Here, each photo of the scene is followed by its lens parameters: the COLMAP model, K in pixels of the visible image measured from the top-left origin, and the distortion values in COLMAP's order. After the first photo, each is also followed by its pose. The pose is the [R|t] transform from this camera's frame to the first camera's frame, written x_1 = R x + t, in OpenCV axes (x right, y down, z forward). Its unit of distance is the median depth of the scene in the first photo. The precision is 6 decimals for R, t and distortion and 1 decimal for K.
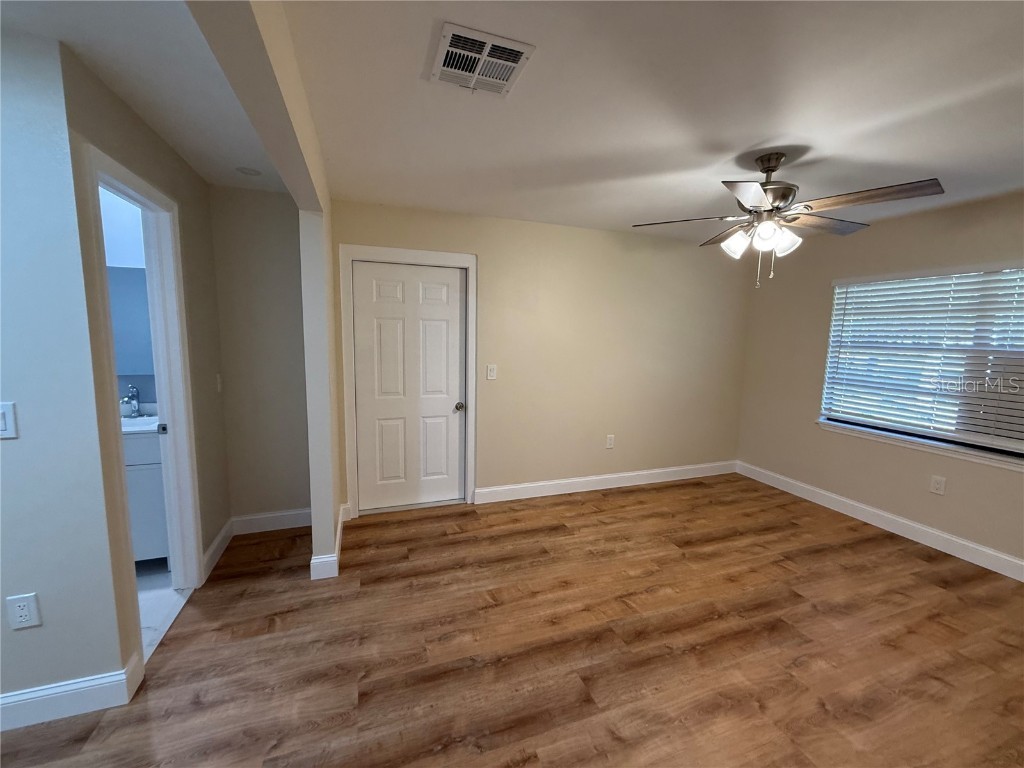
lens RADIAL K [[410.6, 0, 511.3], [0, 410.6, 382.5], [0, 0, 1]] dist [0.001370, 0.000682]
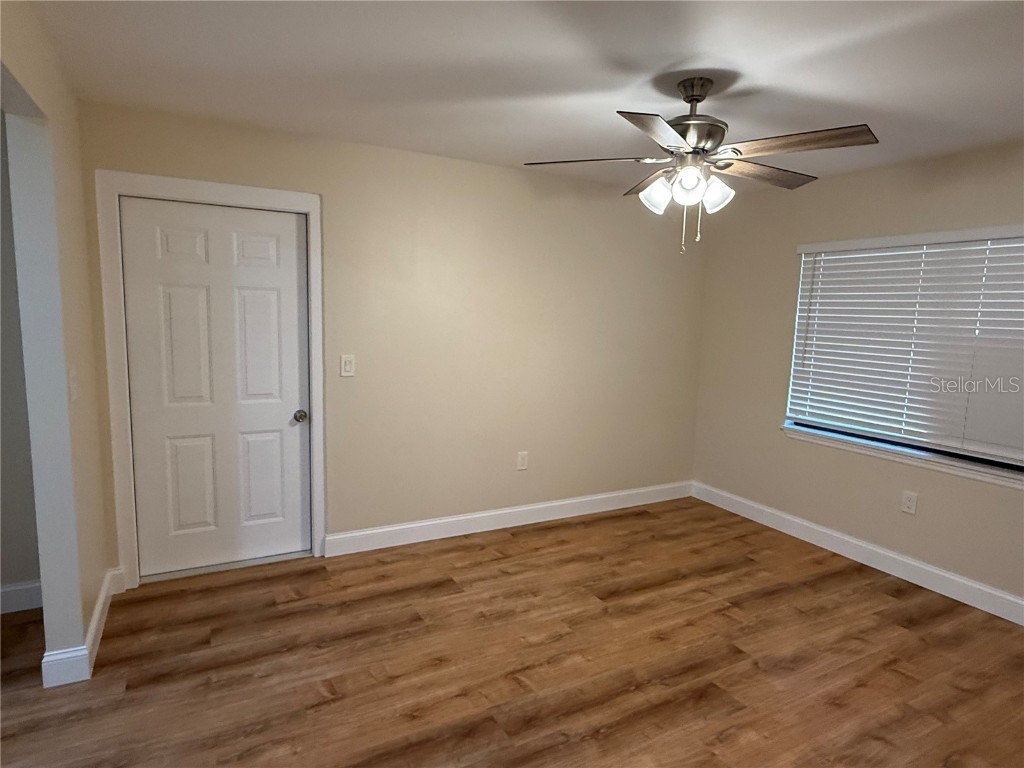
lens RADIAL K [[584.6, 0, 511.7], [0, 584.6, 384.2], [0, 0, 1]] dist [0.005314, -0.001124]
pose [[0.988073, -0.010076, 0.153657, 0.101584], [0.008765, 0.999919, 0.009205, -0.000751], [-0.153738, -0.007748, 0.988081, -0.022487]]
